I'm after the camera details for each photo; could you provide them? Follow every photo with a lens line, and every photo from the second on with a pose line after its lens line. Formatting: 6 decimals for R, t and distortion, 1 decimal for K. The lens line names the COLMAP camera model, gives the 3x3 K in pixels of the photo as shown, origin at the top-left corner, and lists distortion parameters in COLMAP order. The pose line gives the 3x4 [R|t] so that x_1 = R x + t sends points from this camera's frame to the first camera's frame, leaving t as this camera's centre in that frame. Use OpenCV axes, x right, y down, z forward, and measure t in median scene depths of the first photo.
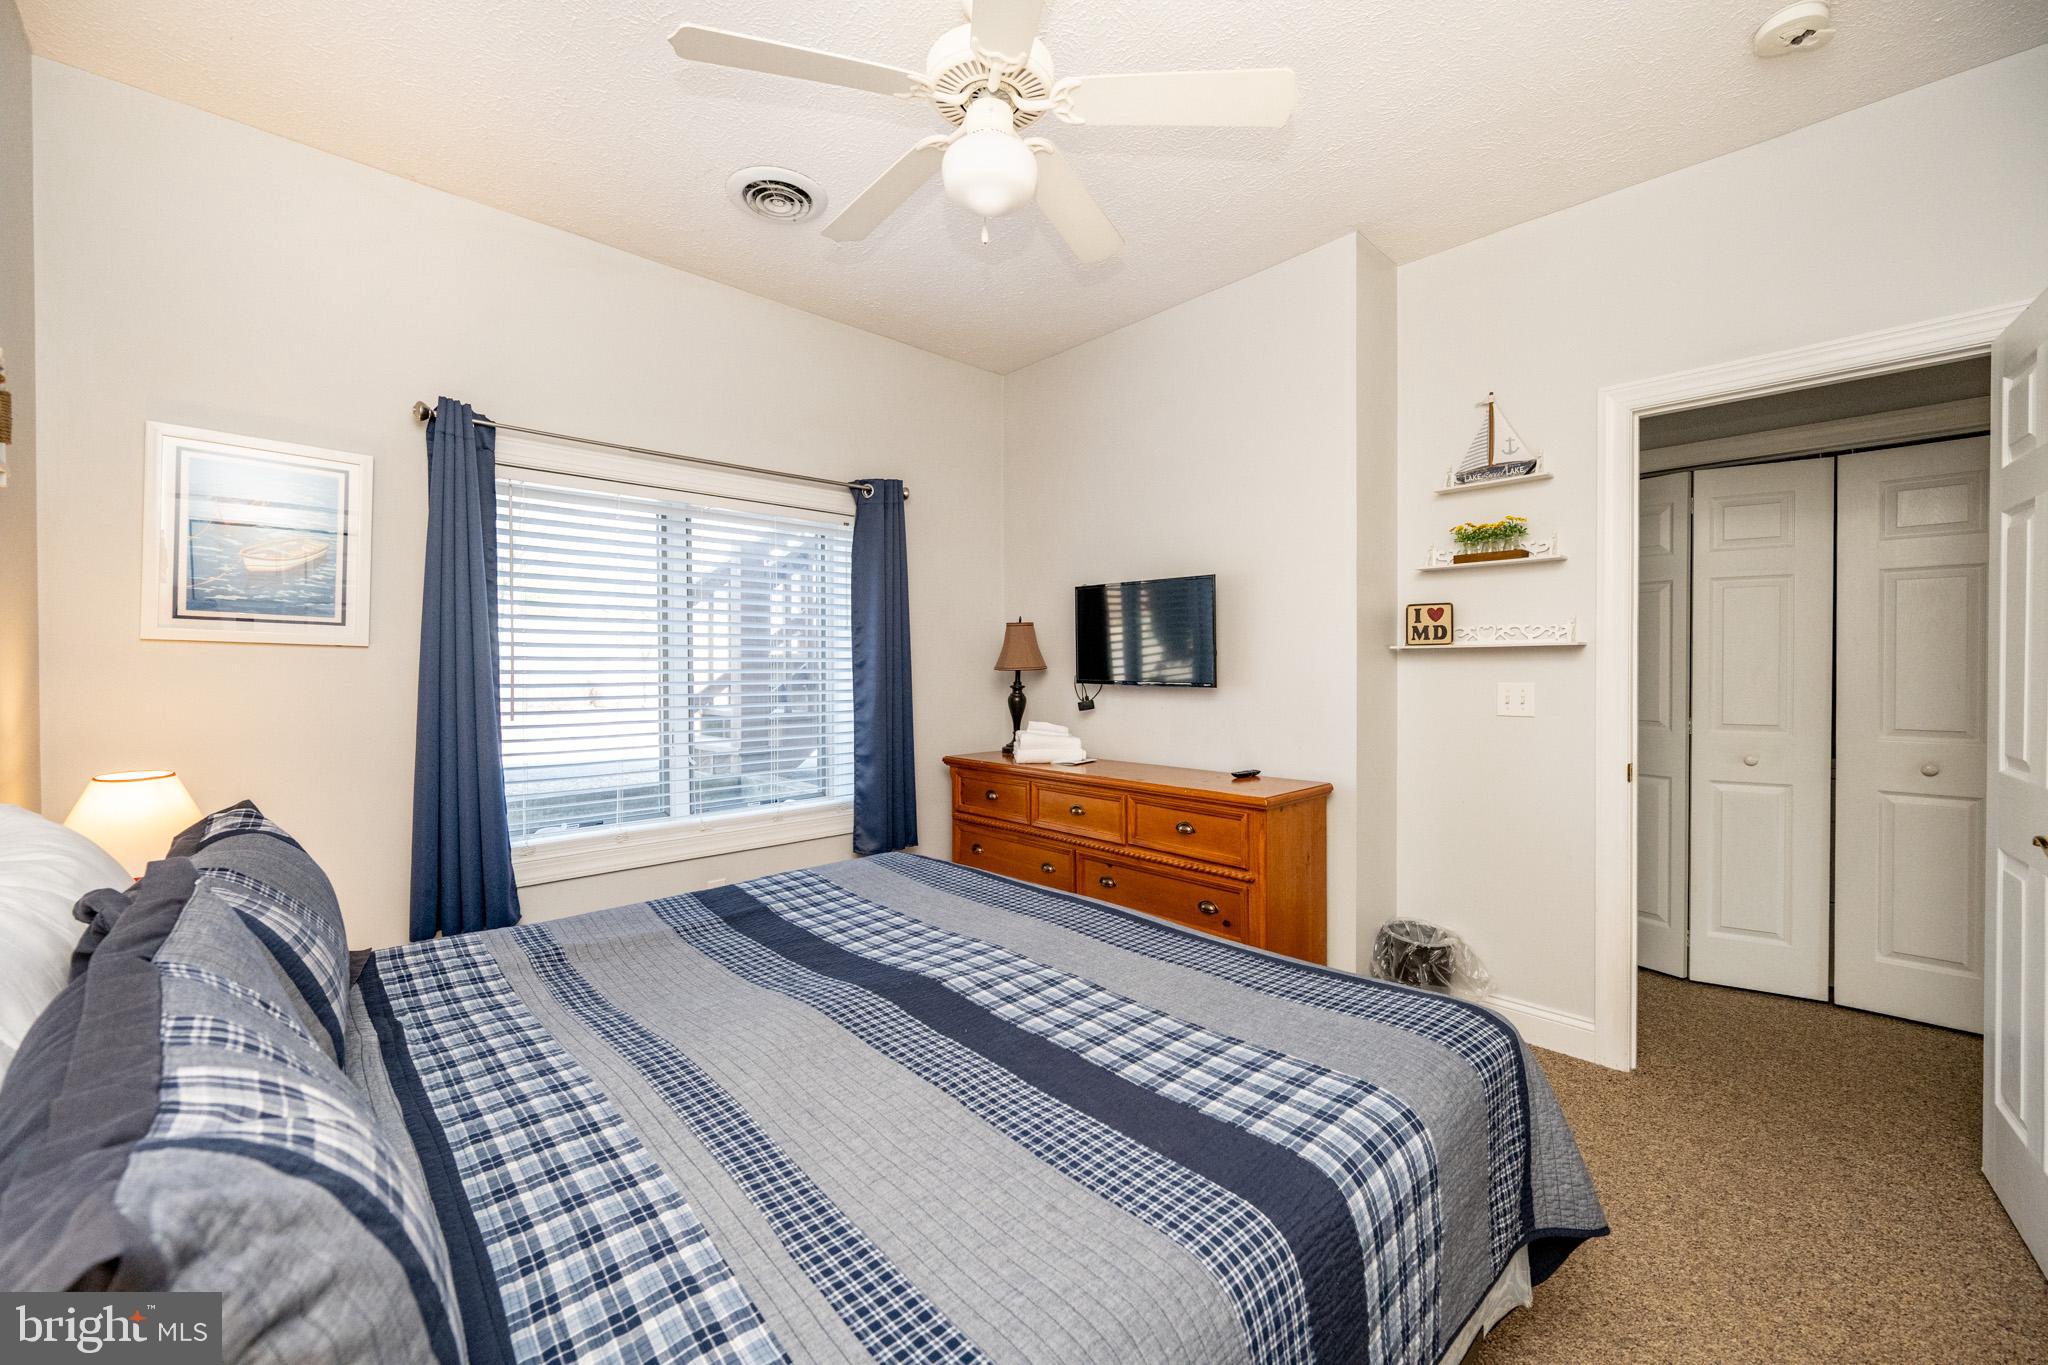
lens RADIAL K [[819.2, 0, 1007.4], [0, 819.2, 659.7], [0, 0, 1]] dist [0.000181, -0.000193]
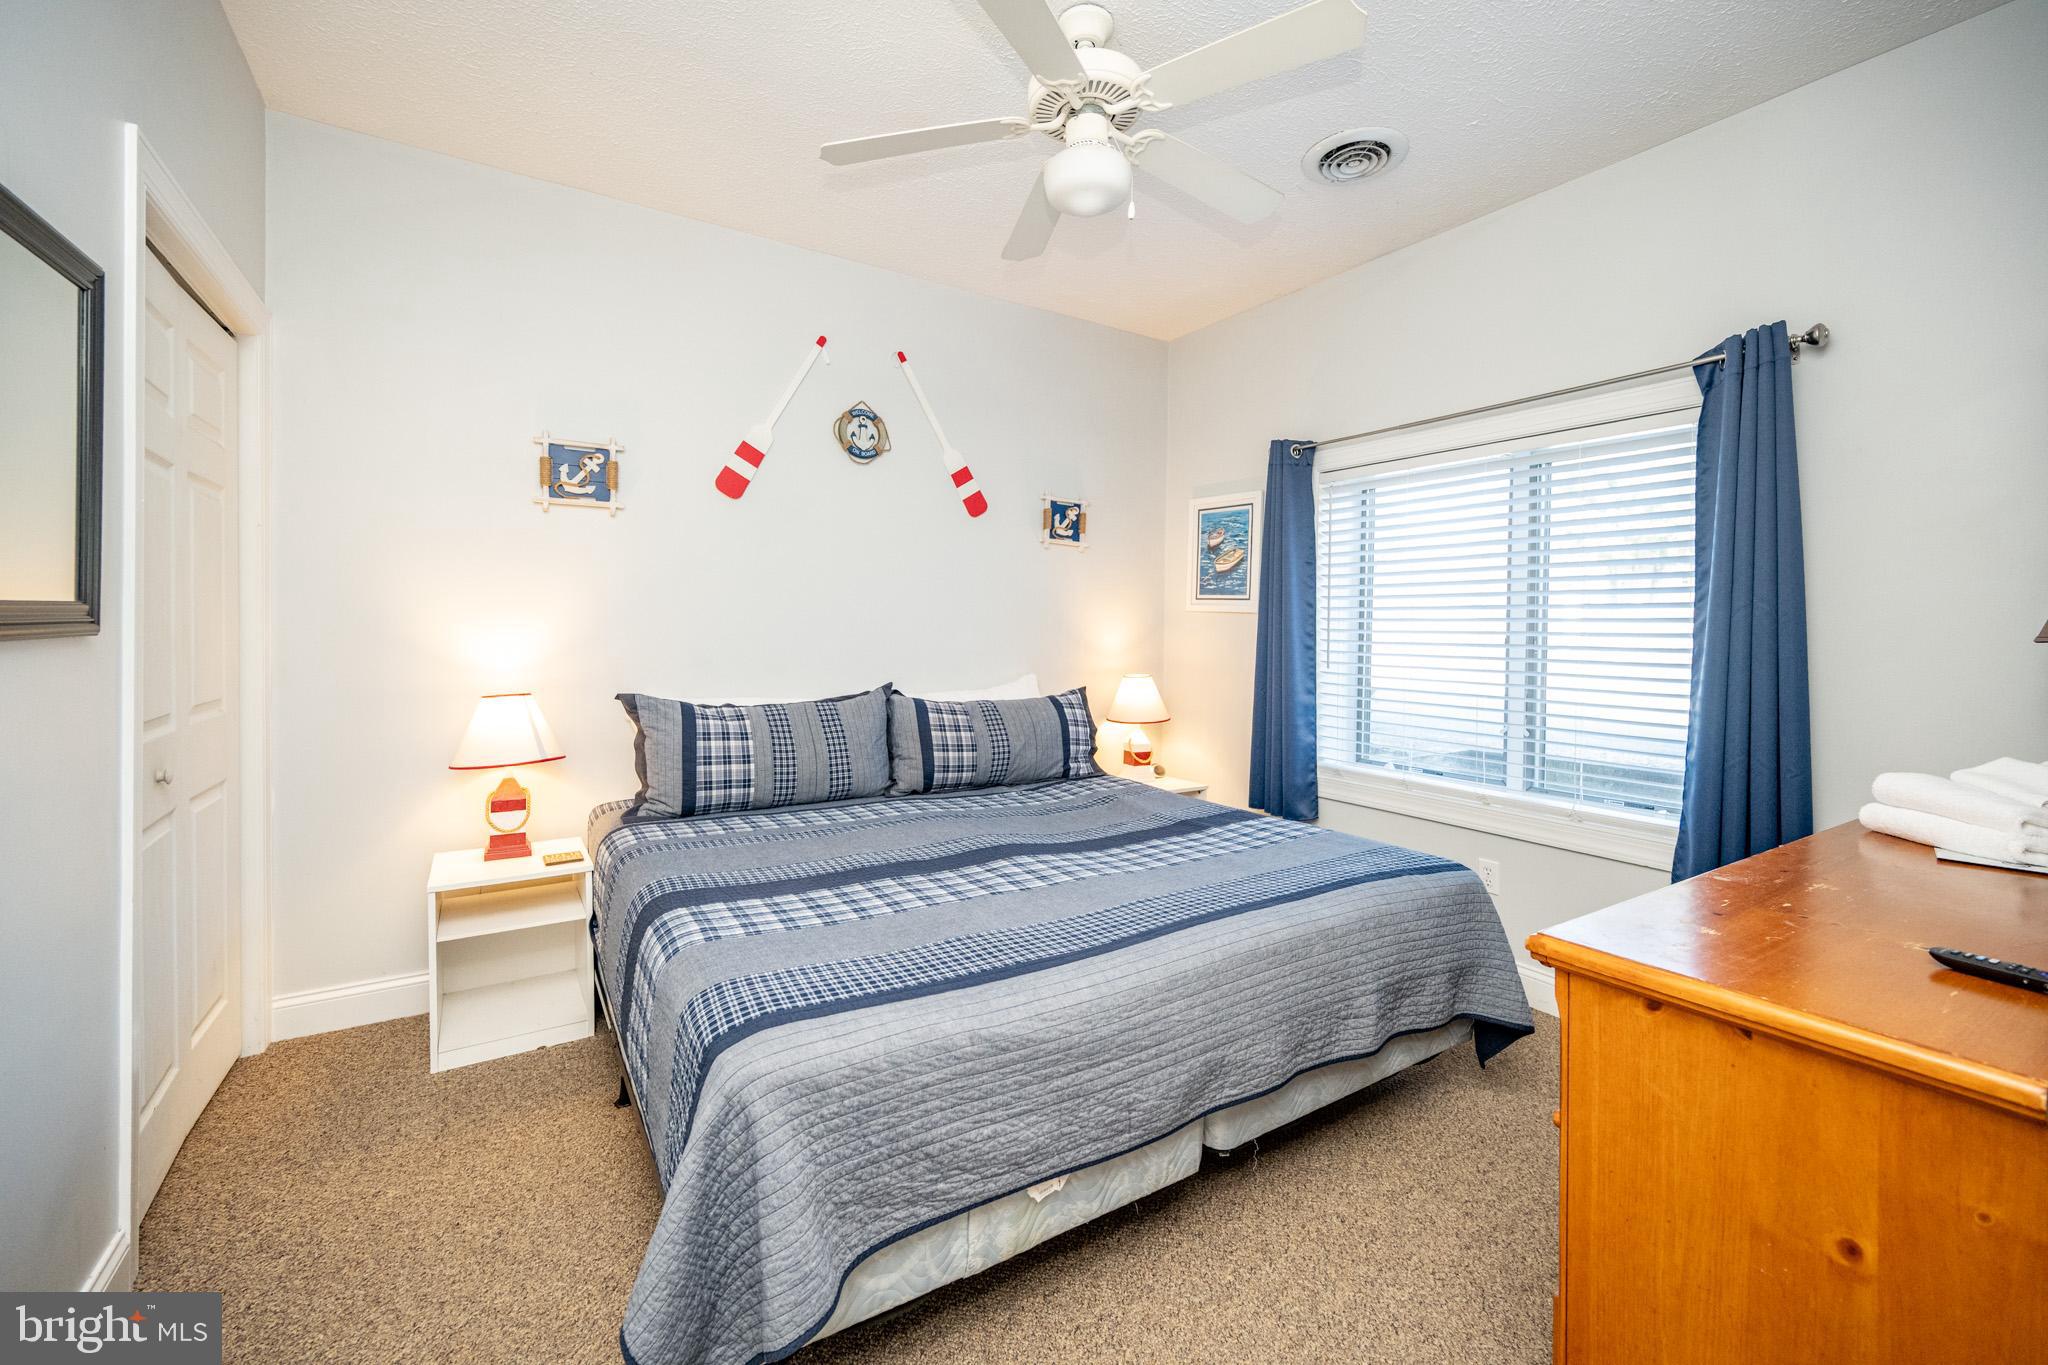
lens RADIAL K [[834.5, 0, 1019.1], [0, 834.5, 617.1], [0, 0, 1]] dist [-0.002988, 0.000128]
pose [[-0.160126, -0.012857, -0.987013, 0.764674], [-0.001728, 0.999917, -0.012745, 0.010574], [0.987095, -0.000335, -0.160135, 0.731504]]
